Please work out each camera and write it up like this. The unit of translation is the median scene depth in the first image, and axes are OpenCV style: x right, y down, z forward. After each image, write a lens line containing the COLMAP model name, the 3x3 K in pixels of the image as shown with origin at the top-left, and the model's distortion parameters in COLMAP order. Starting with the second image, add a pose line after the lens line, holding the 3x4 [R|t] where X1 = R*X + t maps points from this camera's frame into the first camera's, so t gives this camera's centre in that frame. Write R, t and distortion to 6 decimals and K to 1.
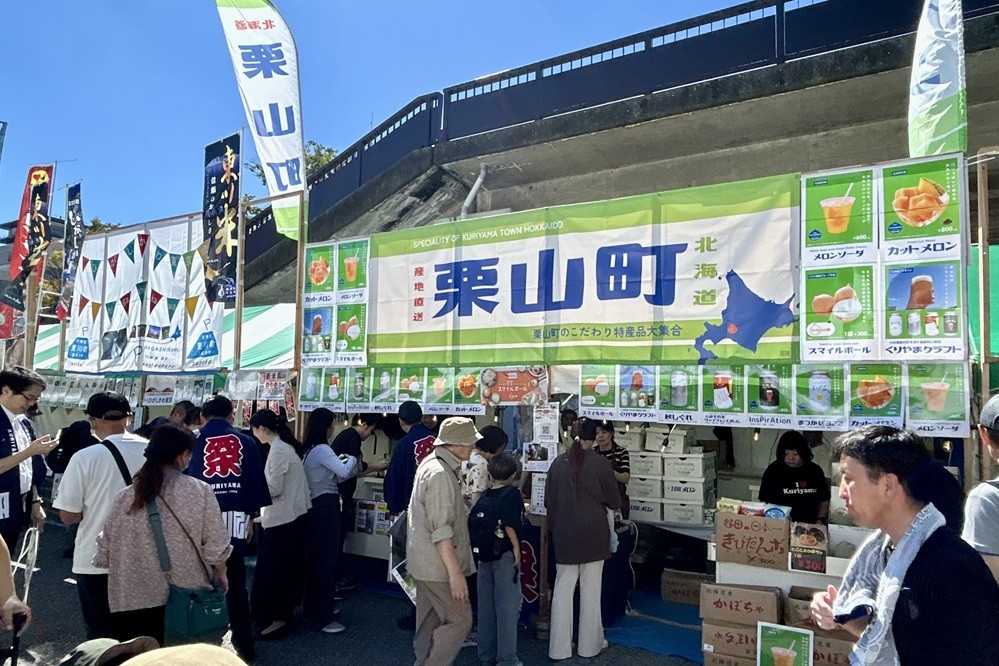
lens RADIAL K [[526.0, 0, 499.9], [0, 526.0, 377.3], [0, 0, 1]] dist [0.002725, 0.000895]
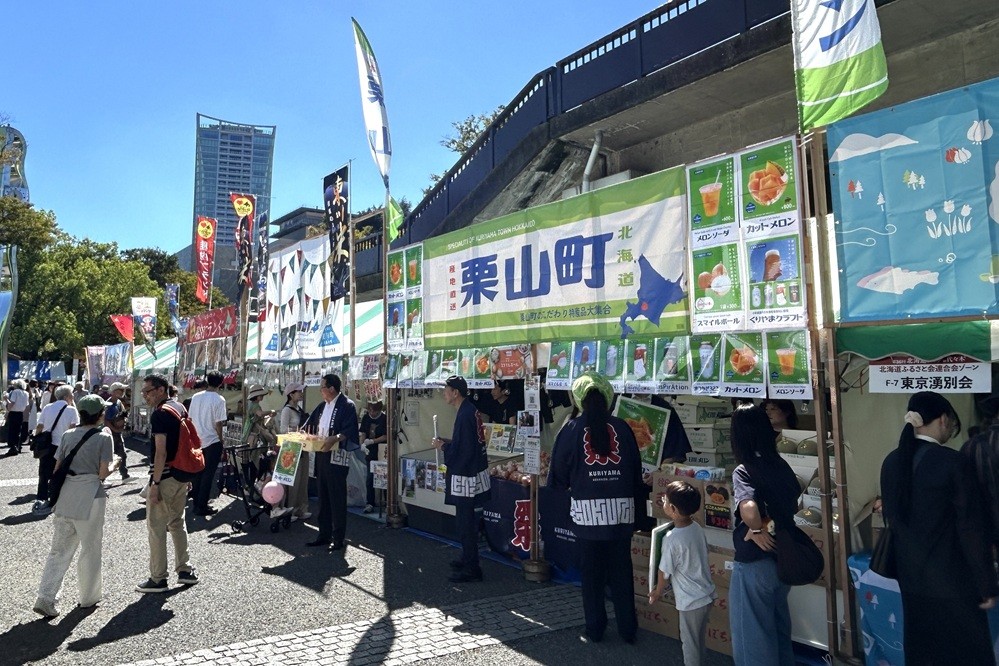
lens RADIAL K [[626.5, 0, 499.5], [0, 626.5, 333.0], [0, 0, 1]] dist [0.017416, -0.001544]
pose [[0.915769, -0.053095, -0.398181, 0.572955], [0.042781, 0.998480, -0.034749, -0.001793], [0.399420, 0.014787, 0.916649, -0.290910]]
